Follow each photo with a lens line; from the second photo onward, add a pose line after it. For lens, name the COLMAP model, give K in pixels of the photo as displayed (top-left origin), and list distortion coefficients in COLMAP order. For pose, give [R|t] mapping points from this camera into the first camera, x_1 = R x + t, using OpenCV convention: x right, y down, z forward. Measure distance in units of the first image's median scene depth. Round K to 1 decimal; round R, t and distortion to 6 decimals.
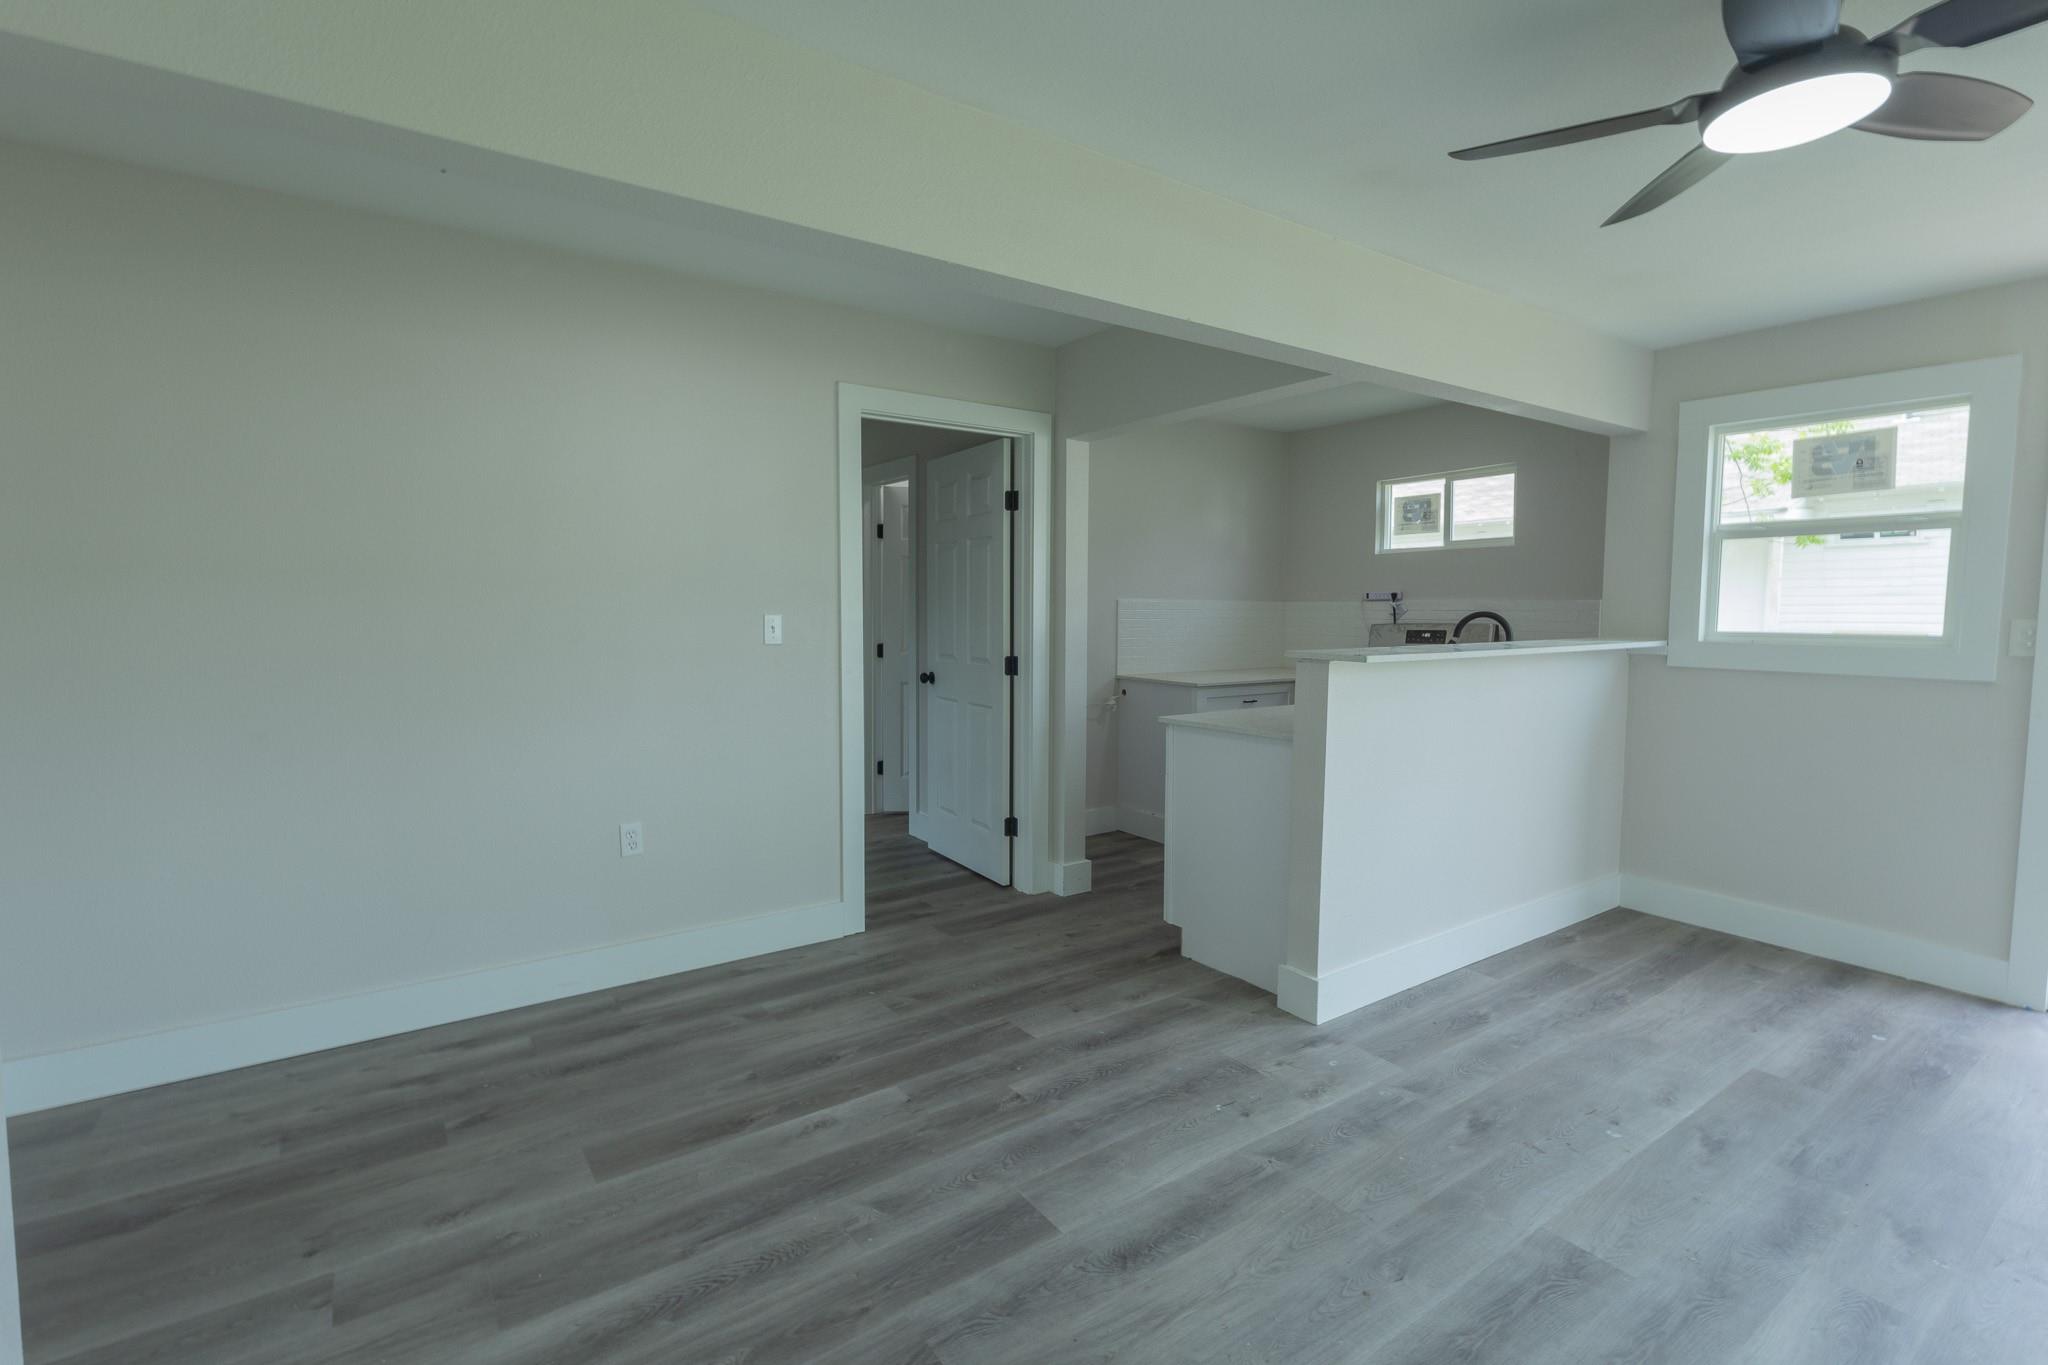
lens RADIAL K [[943.3, 0, 1026.0], [0, 943.3, 679.7], [0, 0, 1]] dist [0.003623, 0.000574]
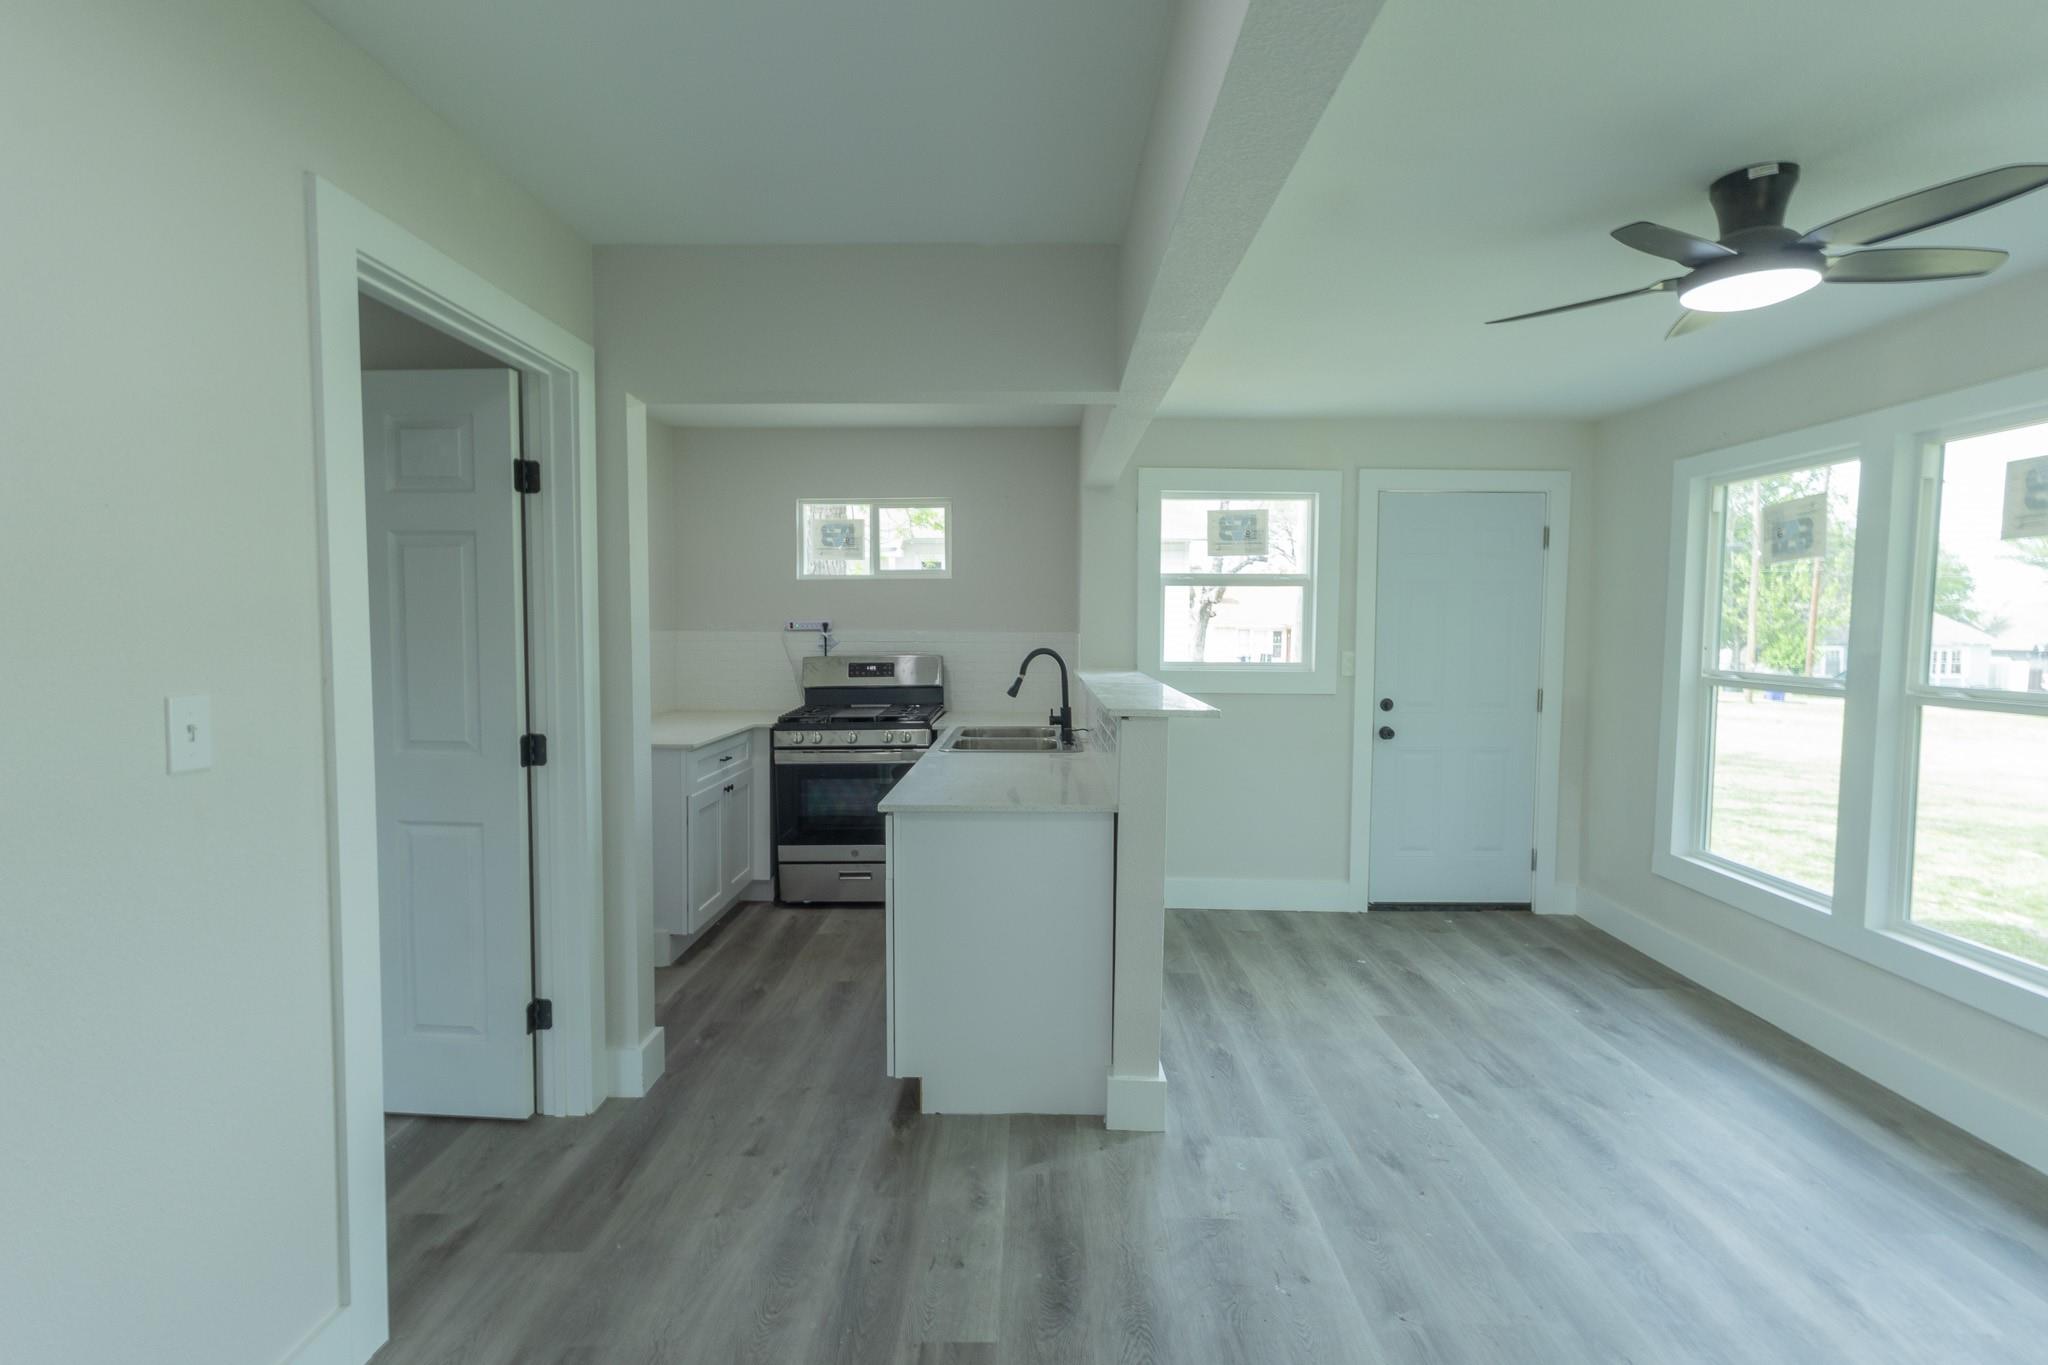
lens RADIAL K [[943.3, 0, 1026.9], [0, 943.3, 680.2], [0, 0, 1]] dist [0.003623, 0.000574]
pose [[0.588219, -0.046521, 0.807362, -0.378520], [0.057668, 0.998215, 0.015503, -0.060984], [-0.806643, 0.037440, 0.589852, 0.471642]]
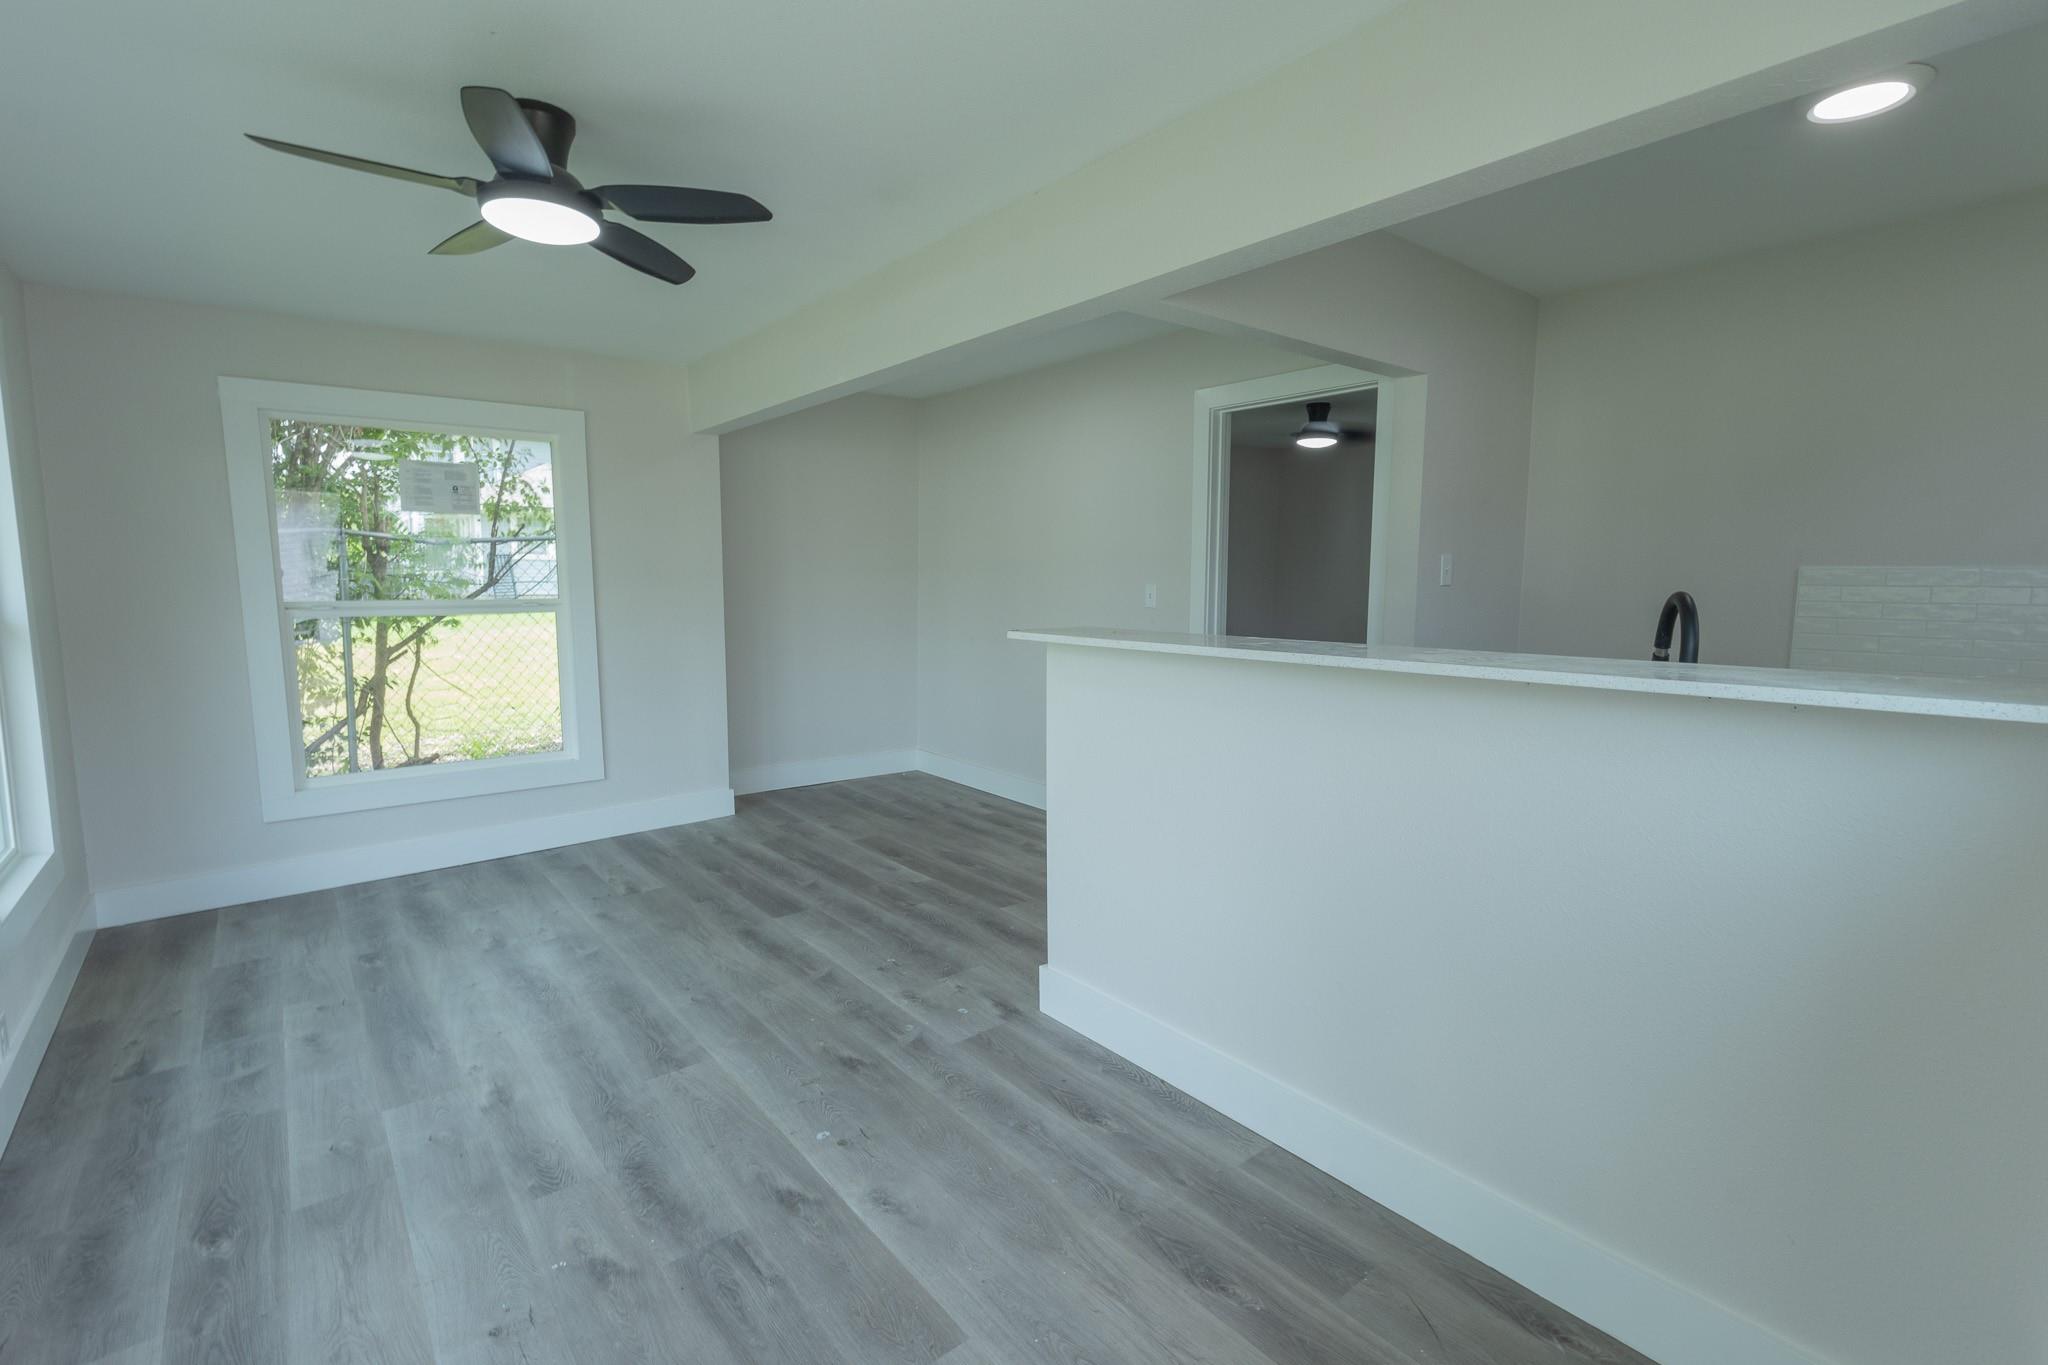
lens RADIAL K [[943.3, 0, 1024.9], [0, 943.3, 676.6], [0, 0, 1]] dist [0.003623, 0.000574]
pose [[0.056098, 0.105026, -0.992886, 1.023732], [-0.081251, 0.991634, 0.100303, -0.059231], [0.995114, 0.075046, 0.064162, 0.741939]]
